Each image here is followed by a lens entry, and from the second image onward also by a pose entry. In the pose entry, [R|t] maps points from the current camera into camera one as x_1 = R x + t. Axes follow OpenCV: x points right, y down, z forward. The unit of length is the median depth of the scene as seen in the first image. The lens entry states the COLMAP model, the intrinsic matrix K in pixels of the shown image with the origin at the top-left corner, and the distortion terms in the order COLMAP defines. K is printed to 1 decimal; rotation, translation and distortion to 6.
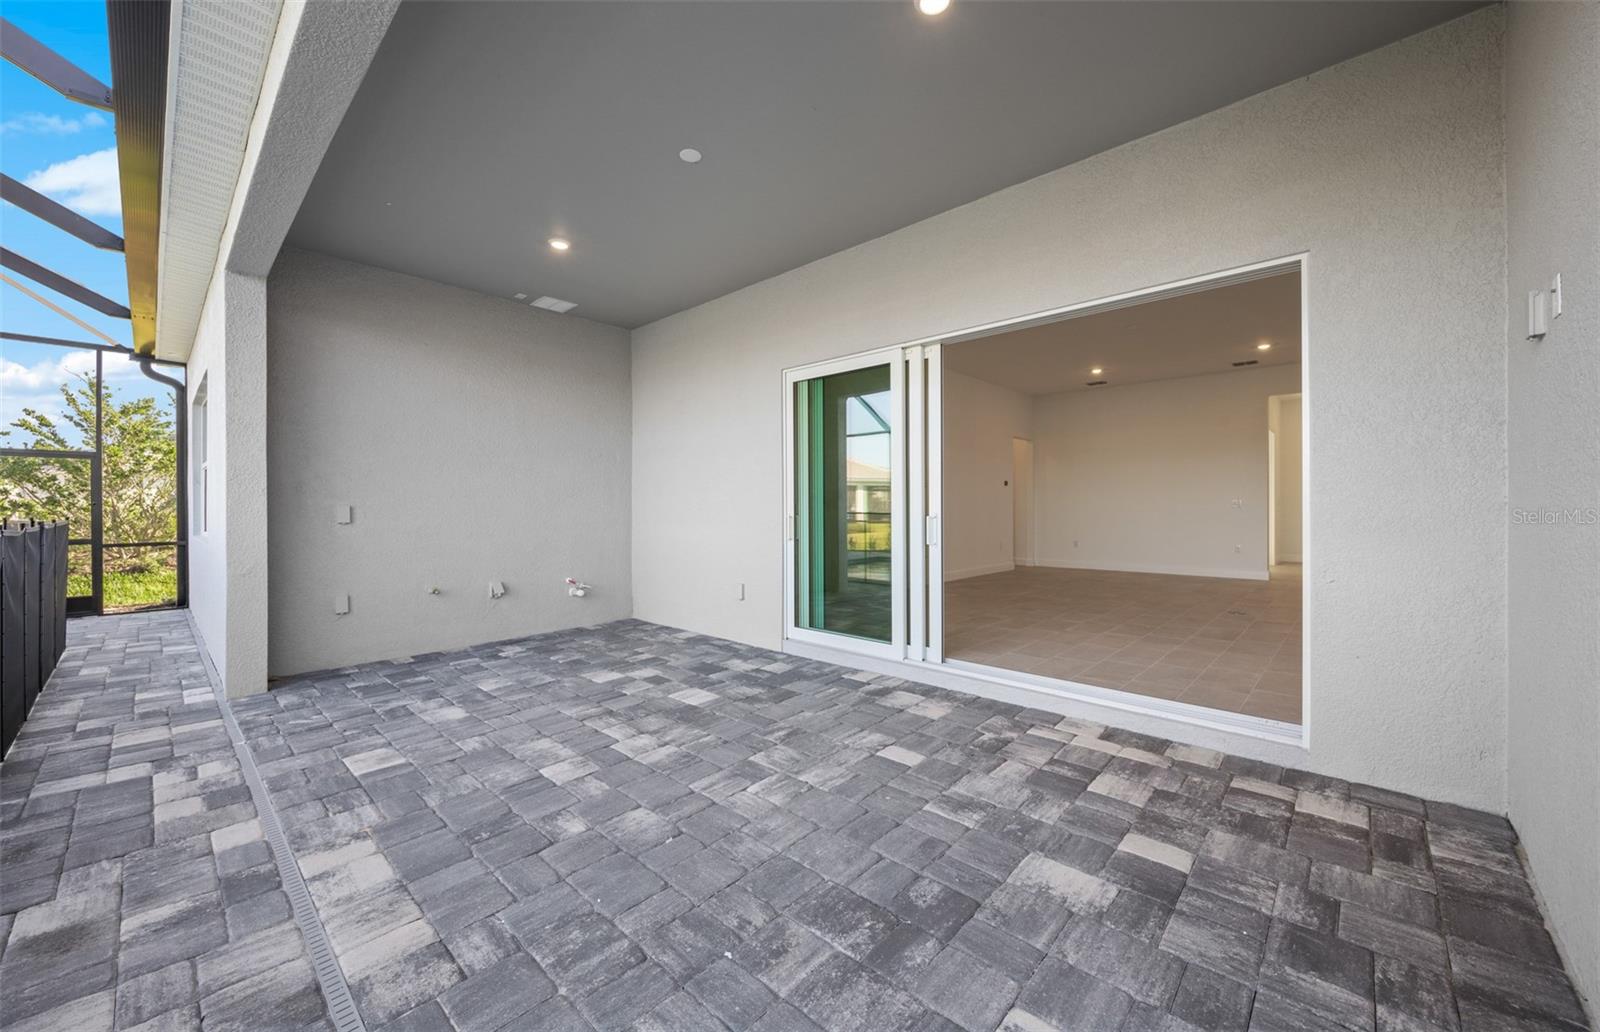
lens RADIAL K [[611.7, 0, 791.5], [0, 611.7, 515.6], [0, 0, 1]] dist [0.016516, -0.000183]
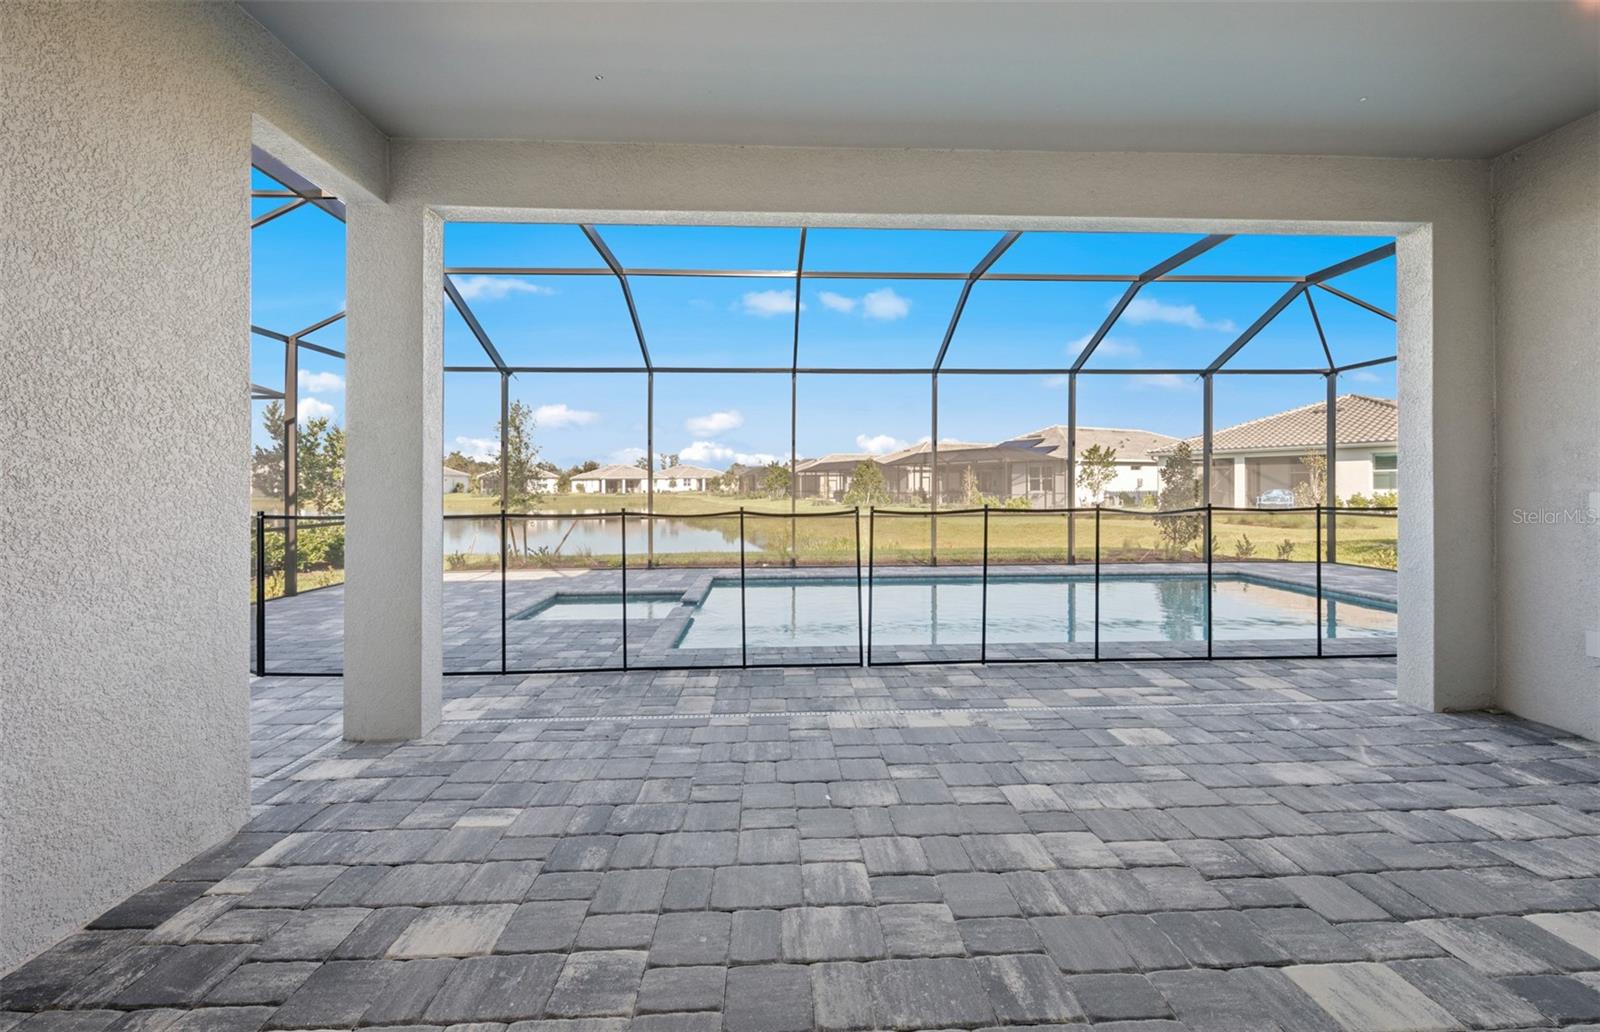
lens RADIAL K [[603.4, 0, 799.5], [0, 603.4, 483.3], [0, 0, 1]] dist [-0.000772, -0.000599]
pose [[-0.692835, 0.005359, -0.721076, 0.478793], [-0.003612, 0.999934, 0.010902, -0.047486], [0.721087, 0.010158, -0.692770, 1.300013]]
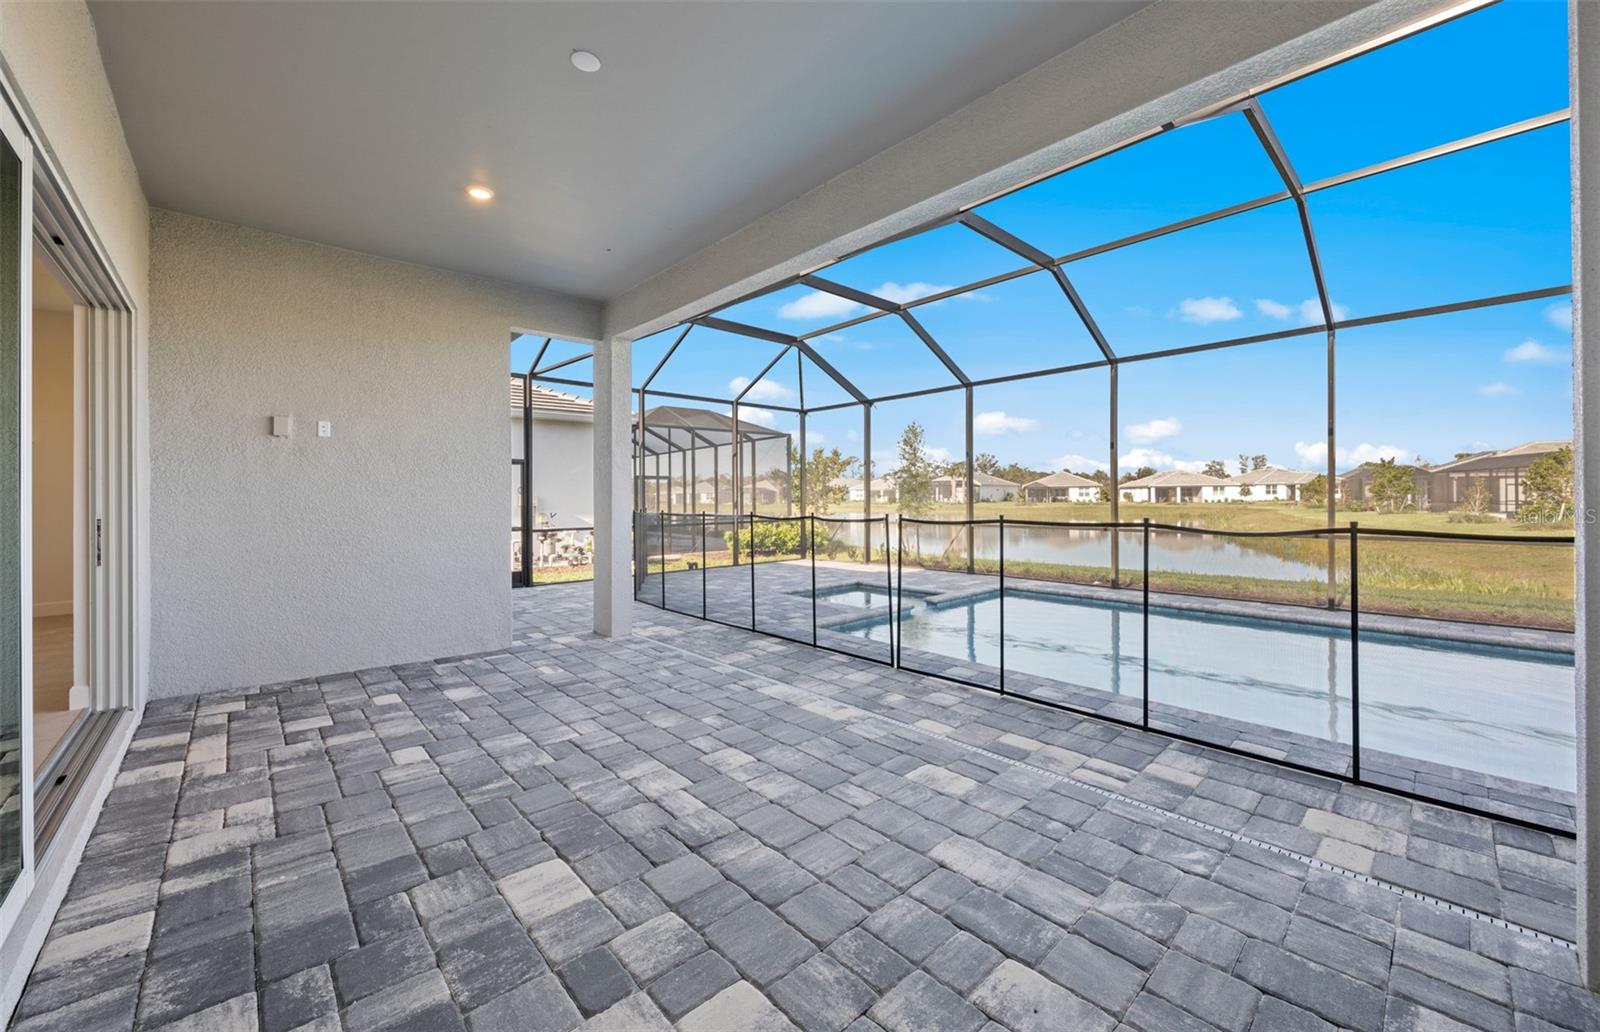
lens RADIAL K [[600.8, 0, 798.3], [0, 600.8, 494.9], [0, 0, 1]] dist [-0.000087, -0.000148]
pose [[-0.998110, 0.013227, 0.060007, -0.525733], [0.013874, 0.999850, 0.010382, -0.044583], [-0.059861, 0.011195, -0.998144, 1.926369]]
